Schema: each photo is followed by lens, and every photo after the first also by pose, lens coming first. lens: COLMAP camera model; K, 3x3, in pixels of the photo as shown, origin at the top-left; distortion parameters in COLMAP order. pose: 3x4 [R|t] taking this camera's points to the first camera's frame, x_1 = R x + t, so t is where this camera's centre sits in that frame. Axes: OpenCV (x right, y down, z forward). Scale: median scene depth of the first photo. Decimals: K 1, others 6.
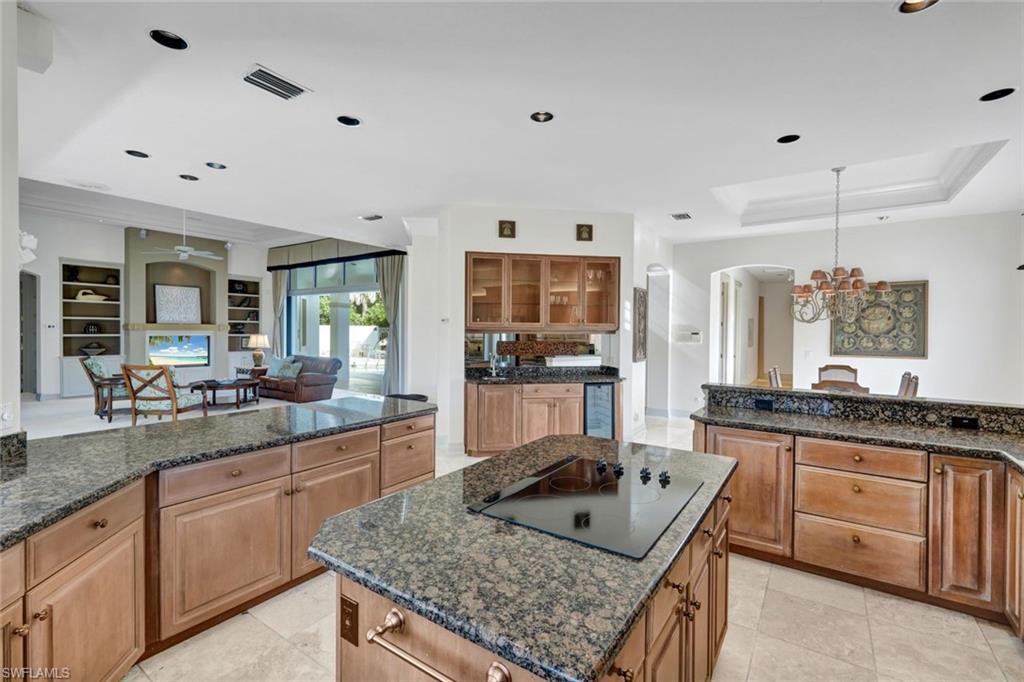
lens RADIAL K [[462.2, 0, 508.1], [0, 462.2, 332.0], [0, 0, 1]] dist [0.001152, 0.000690]
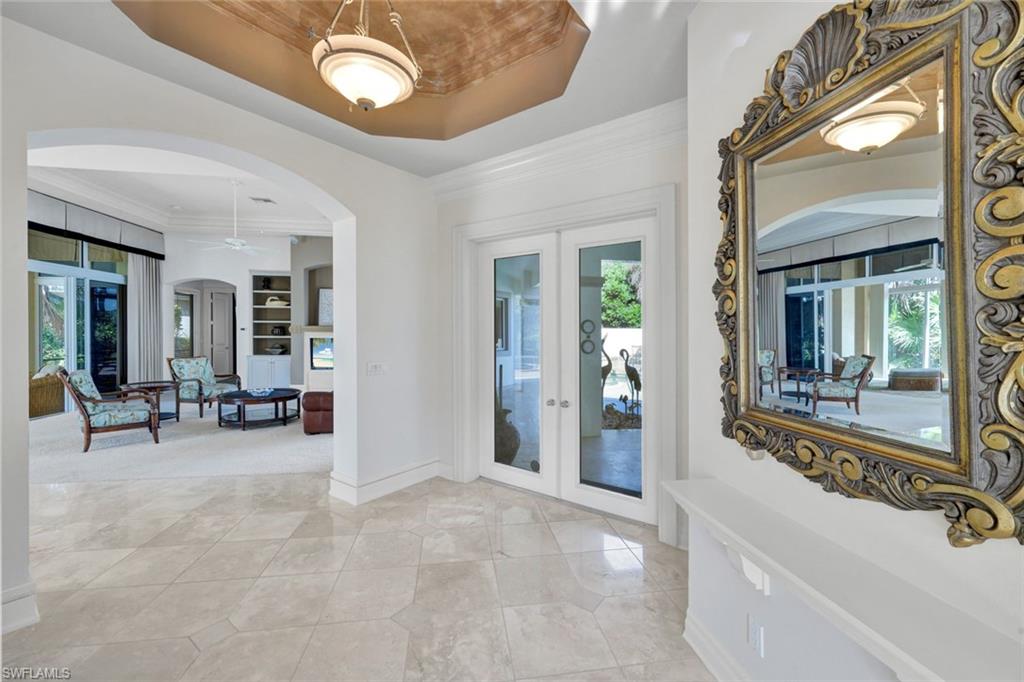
lens RADIAL K [[428.5, 0, 513.1], [0, 428.5, 330.4], [0, 0, 1]] dist [-0.001782, 0.000436]
pose [[0.679433, -0.002726, -0.733732, 0.247216], [-0.005066, 0.999952, -0.008406, -0.002732], [0.733720, 0.009428, 0.679387, 0.709639]]
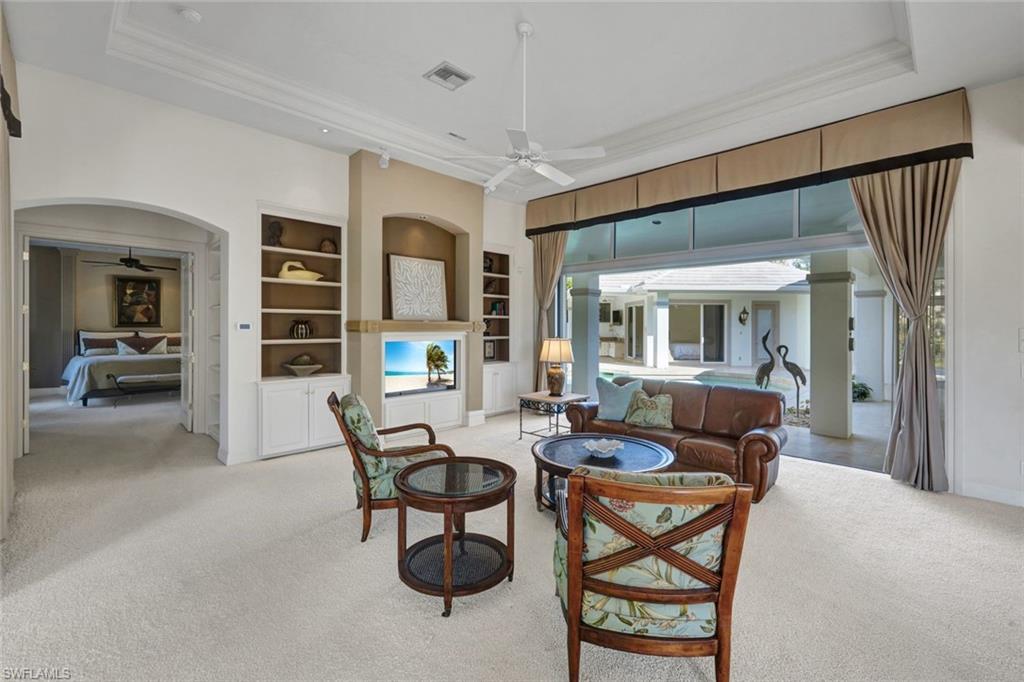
lens RADIAL K [[458.9, 0, 516.9], [0, 458.9, 323.6], [0, 0, 1]] dist [-0.003560, 0.000085]
pose [[0.985119, -0.003755, -0.171831, -0.534177], [0.001936, 0.999940, -0.010756, -0.007717], [0.171861, 0.010263, 0.985068, 0.482323]]
